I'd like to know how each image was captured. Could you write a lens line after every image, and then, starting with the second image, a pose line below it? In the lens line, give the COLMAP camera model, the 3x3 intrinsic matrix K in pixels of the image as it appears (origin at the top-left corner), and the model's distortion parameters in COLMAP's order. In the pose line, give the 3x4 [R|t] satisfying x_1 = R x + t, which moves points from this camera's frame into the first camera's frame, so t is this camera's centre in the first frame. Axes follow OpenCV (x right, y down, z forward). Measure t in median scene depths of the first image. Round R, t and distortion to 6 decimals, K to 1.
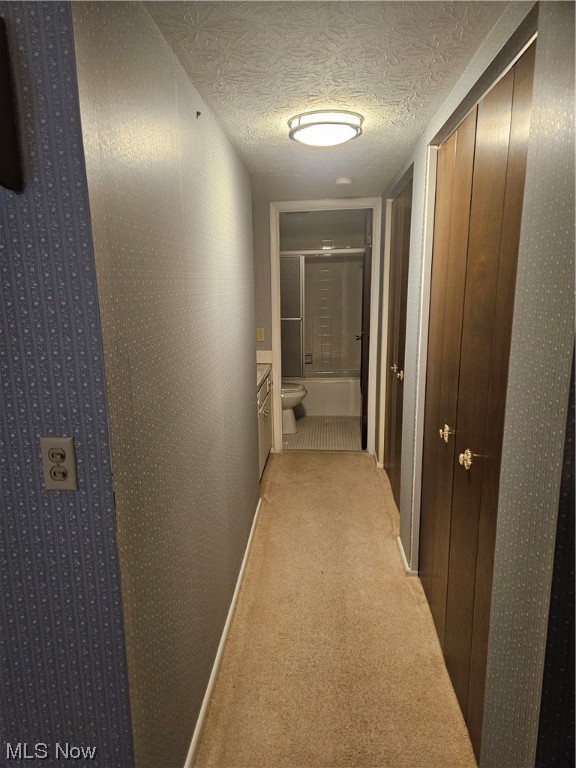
lens RADIAL K [[520.1, 0, 288.7], [0, 520.1, 390.2], [0, 0, 1]] dist [0.075993, -0.059449]
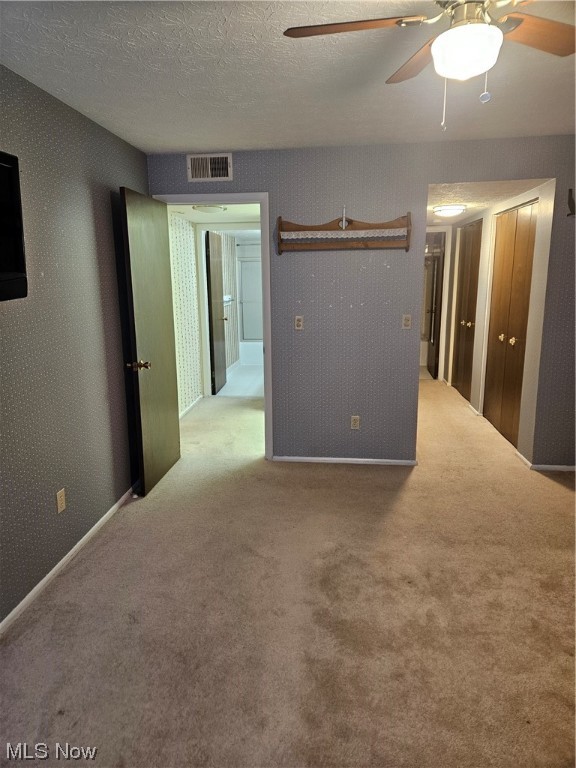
lens RADIAL K [[520.1, 0, 285.2], [0, 520.1, 377.8], [0, 0, 1]] dist [0.075993, -0.059449]
pose [[0.999459, 0.010754, -0.031066, -0.307781], [-0.011168, 0.999851, -0.013174, 0.155209], [0.030919, 0.013514, 0.999431, -0.717519]]
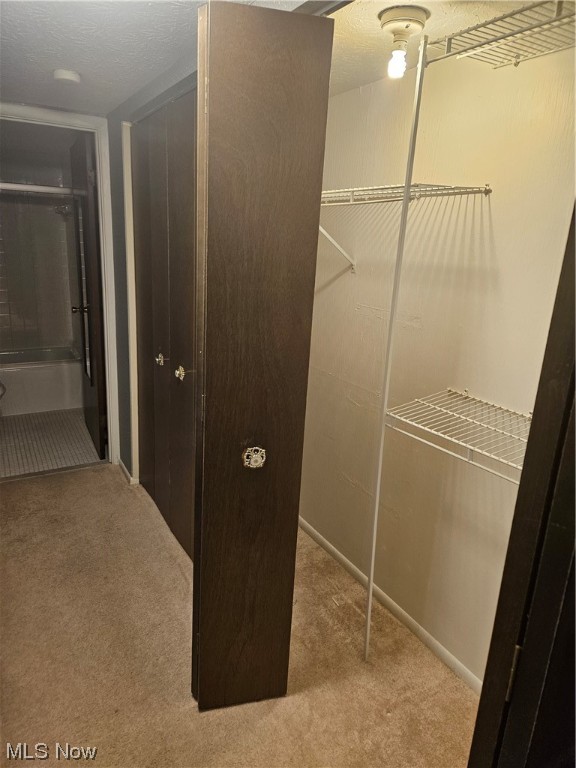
lens RADIAL K [[520.1, 0, 283.5], [0, 520.1, 381.4], [0, 0, 1]] dist [0.075993, -0.059449]
pose [[0.830995, -0.092163, 0.548593, -0.054604], [0.054975, 0.994959, 0.083877, -0.056968], [-0.553557, -0.039543, 0.831872, 0.251248]]
